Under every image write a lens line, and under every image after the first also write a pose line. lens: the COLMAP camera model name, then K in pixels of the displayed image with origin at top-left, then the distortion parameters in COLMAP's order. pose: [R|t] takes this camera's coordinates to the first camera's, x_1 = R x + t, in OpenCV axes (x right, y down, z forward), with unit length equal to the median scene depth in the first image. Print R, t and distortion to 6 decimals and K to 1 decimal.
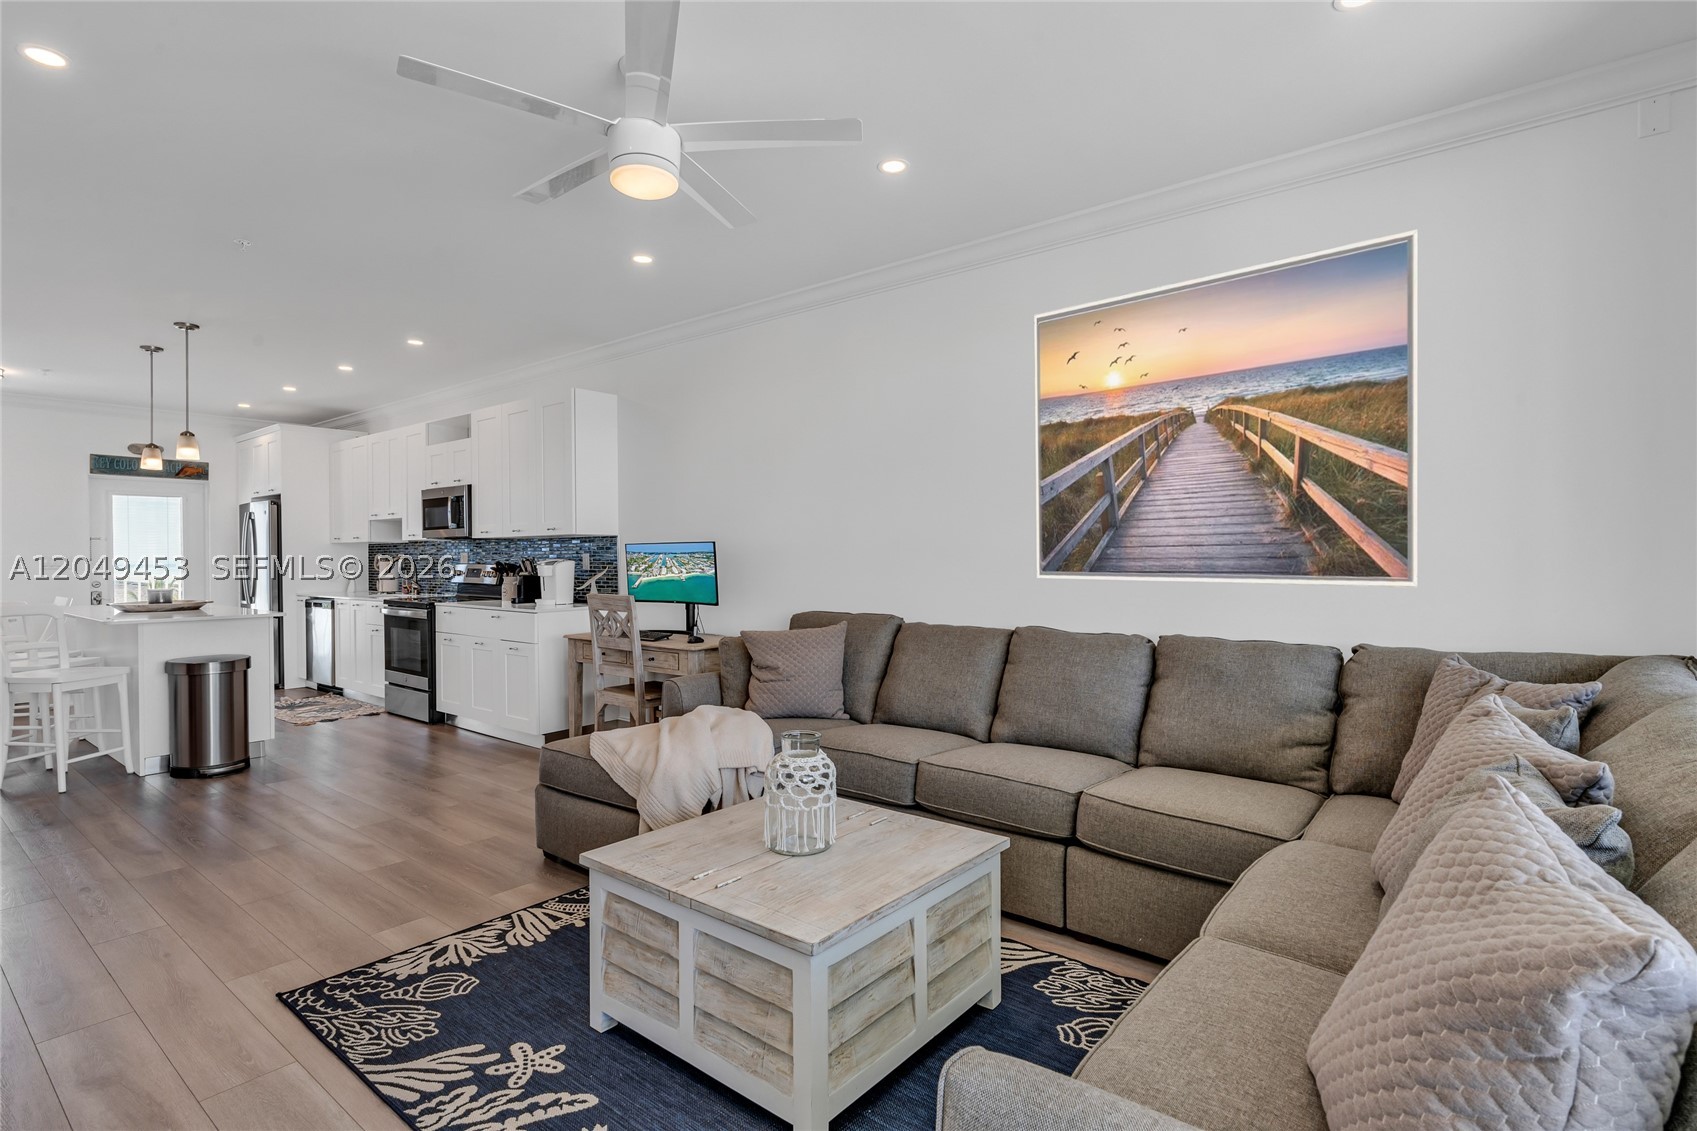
lens RADIAL K [[830.6, 0, 848.5], [0, 830.6, 565.5], [0, 0, 1]] dist [0.000161, 0.000474]
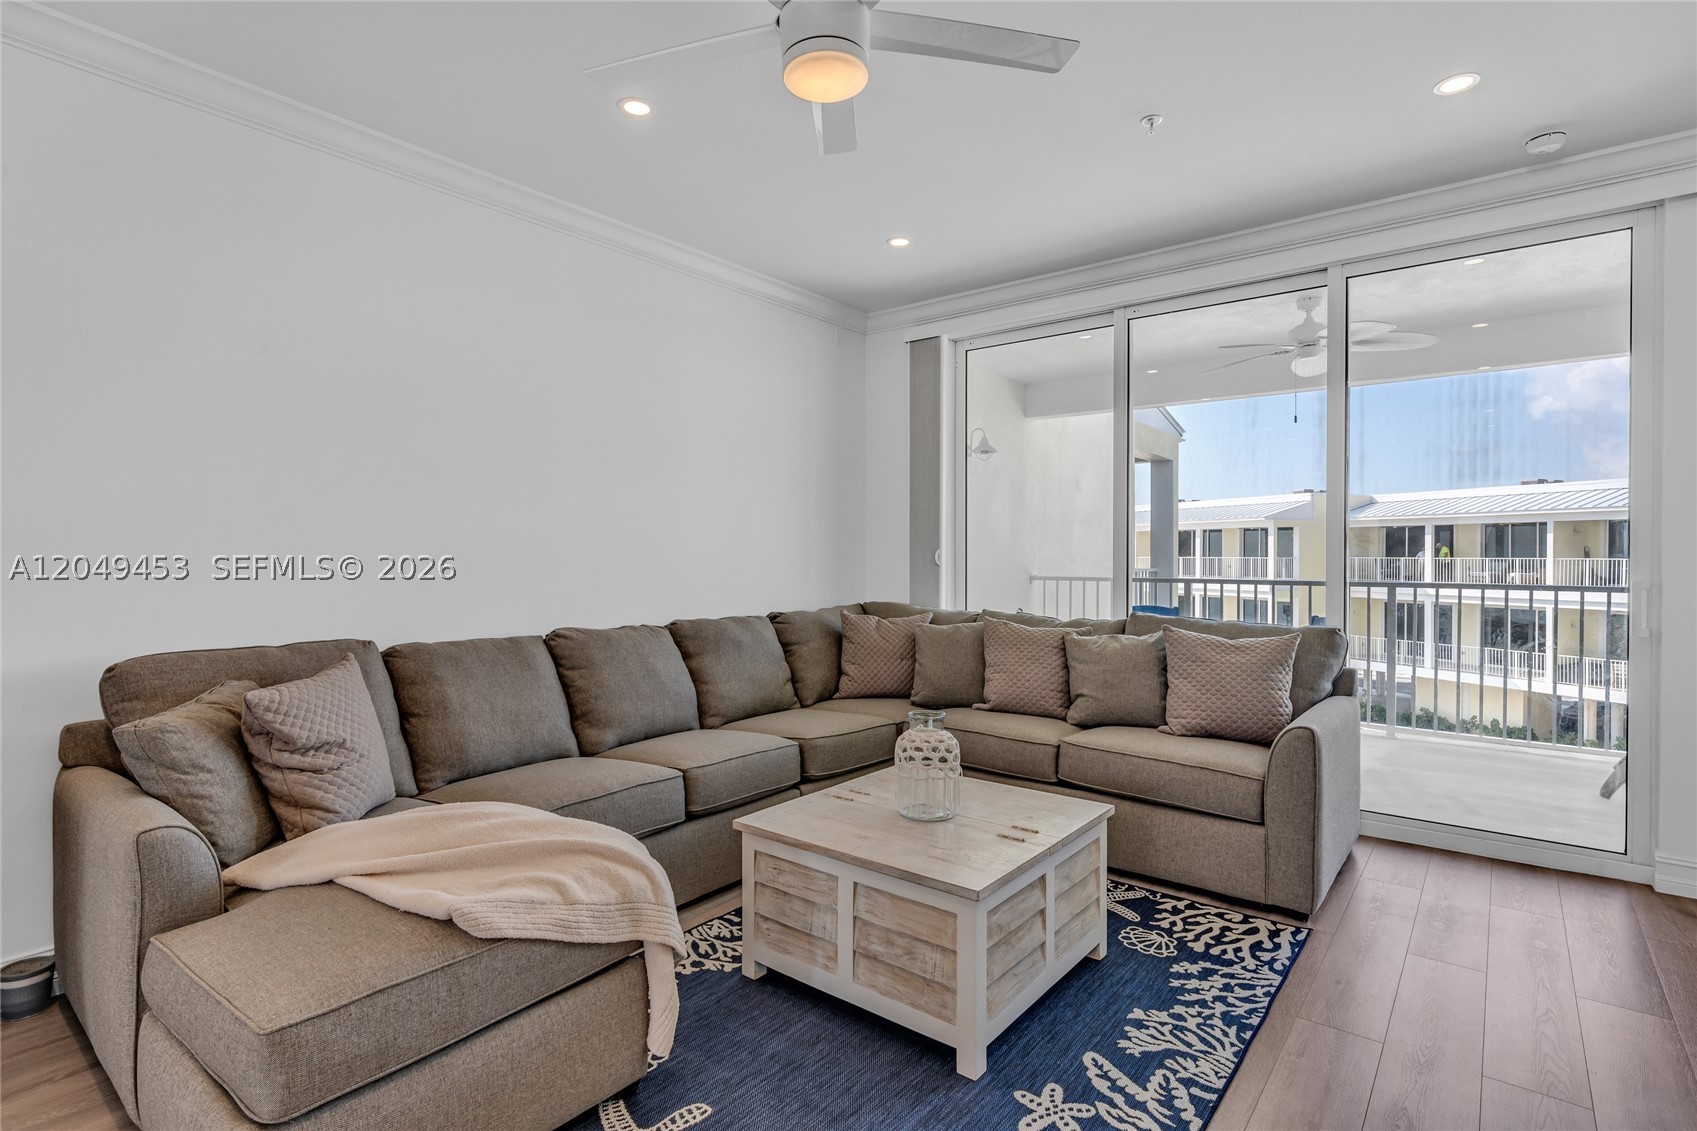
lens RADIAL K [[830.6, 0, 848.5], [0, 830.6, 565.5], [0, 0, 1]] dist [0.000161, 0.000474]
pose [[-0.016091, -0.006892, 0.999847, -0.459020], [0.006470, 0.999955, 0.006996, -0.001038], [-0.999850, 0.006582, -0.016046, 0.441454]]
